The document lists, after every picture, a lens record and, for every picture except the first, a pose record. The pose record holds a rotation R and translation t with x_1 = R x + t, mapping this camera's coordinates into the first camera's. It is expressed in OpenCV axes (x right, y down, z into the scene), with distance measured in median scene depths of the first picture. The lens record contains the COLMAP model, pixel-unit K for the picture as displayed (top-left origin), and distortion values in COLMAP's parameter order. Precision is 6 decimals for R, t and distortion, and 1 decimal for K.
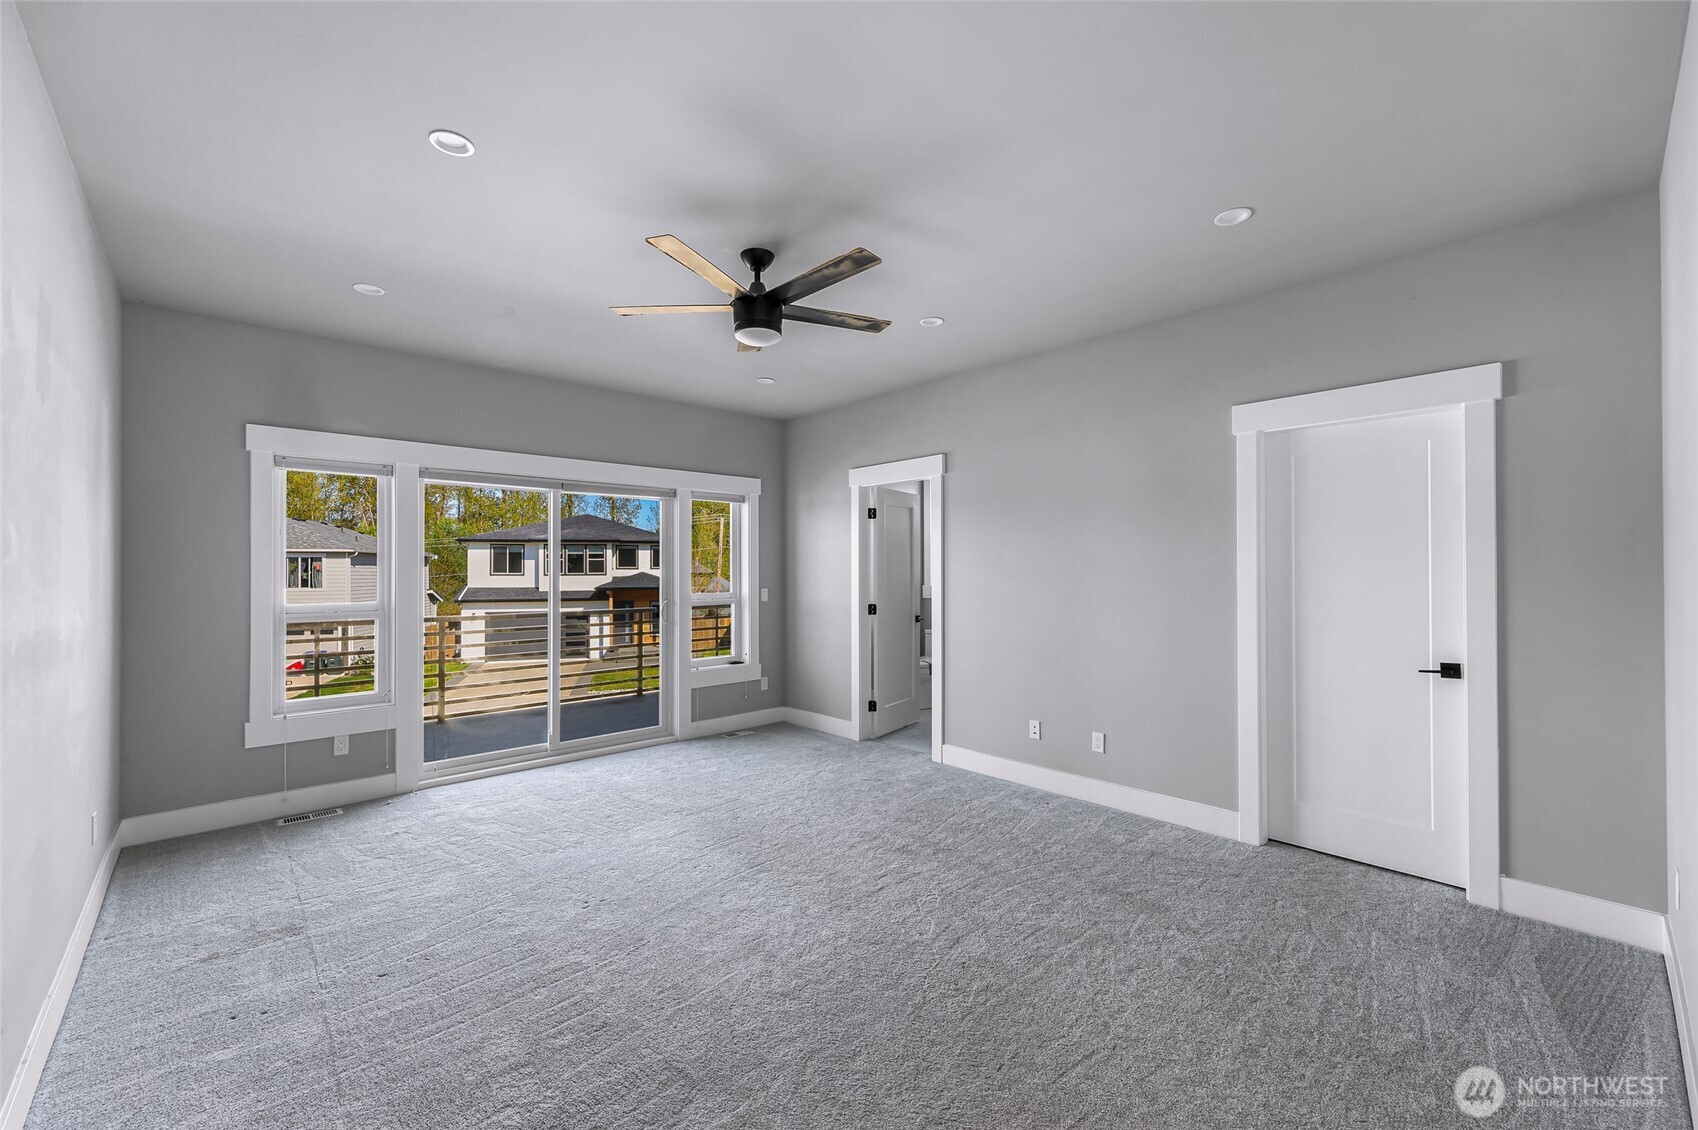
lens RADIAL K [[691.5, 0, 843.6], [0, 691.5, 567.1], [0, 0, 1]] dist [0.001023, 0.000101]
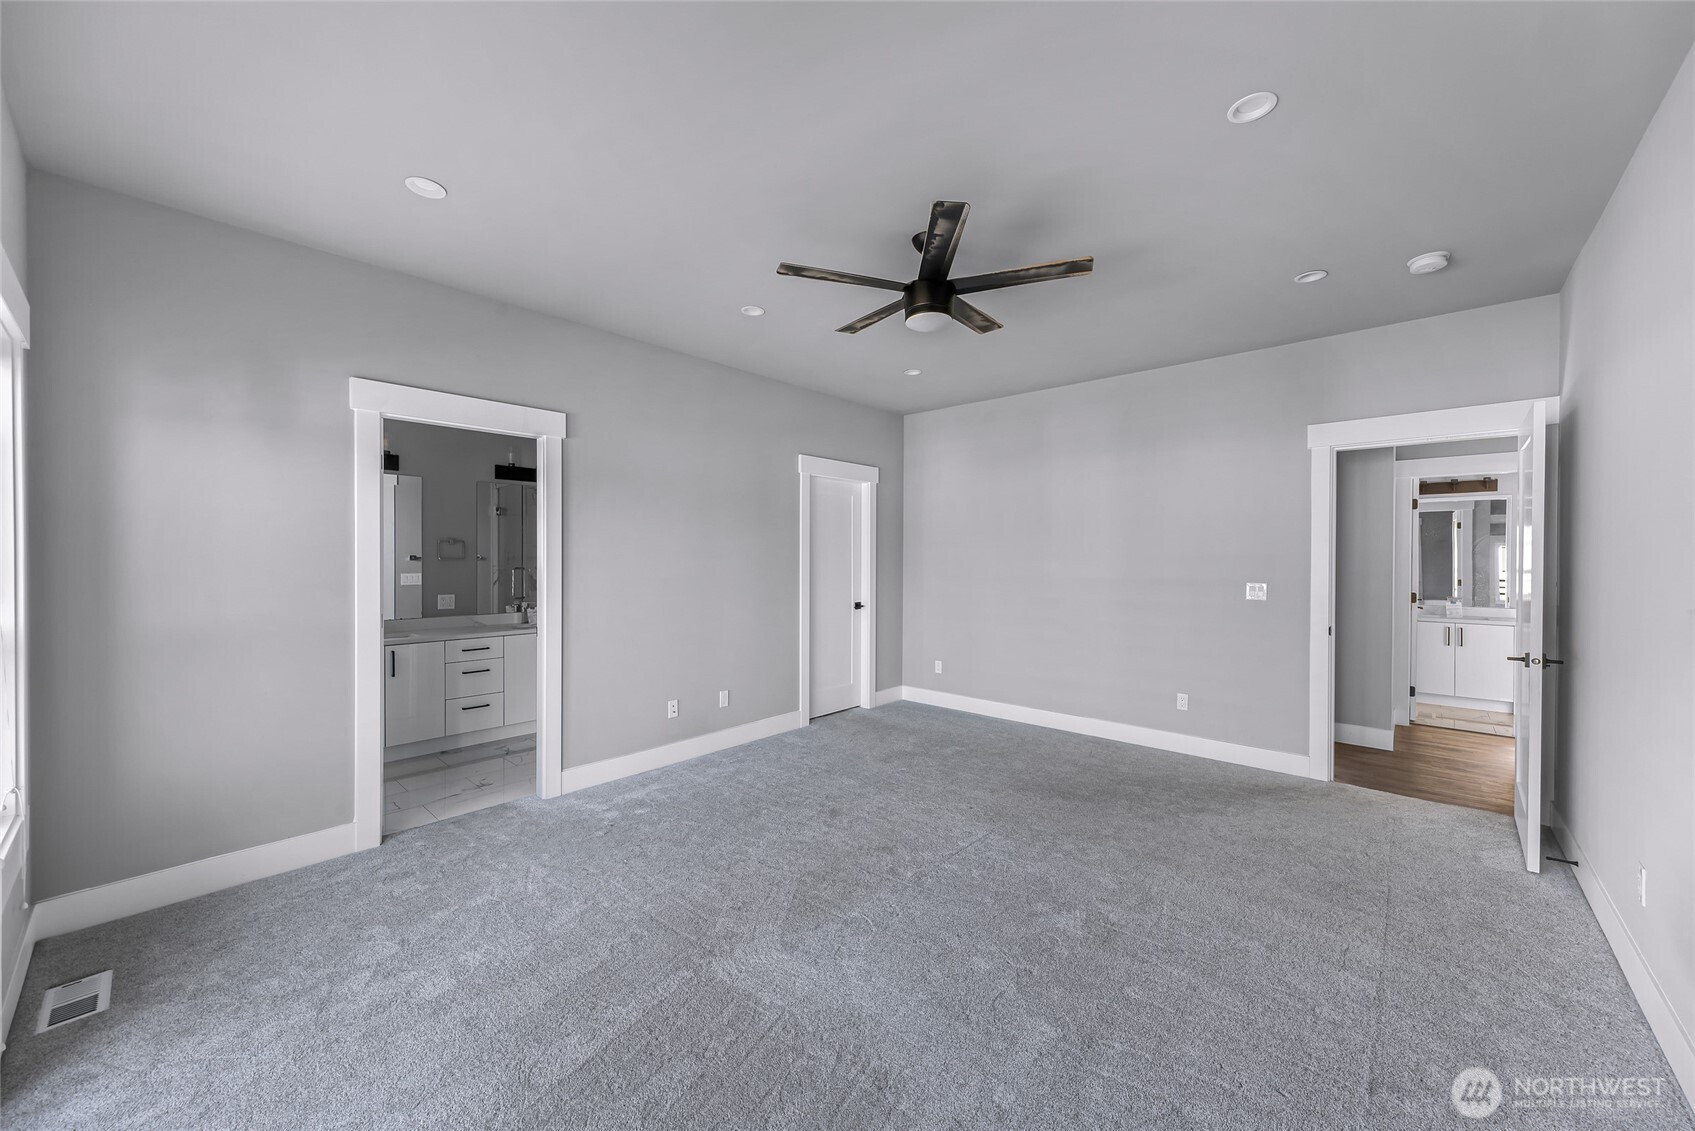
lens RADIAL K [[638.6, 0, 840.7], [0, 638.6, 563.2], [0, 0, 1]] dist [0.007069, -0.000855]
pose [[-0.101287, -0.004260, 0.994848, -0.713166], [-0.006812, 0.999970, 0.003589, 0.008133], [-0.994834, -0.006413, -0.101313, 0.843913]]
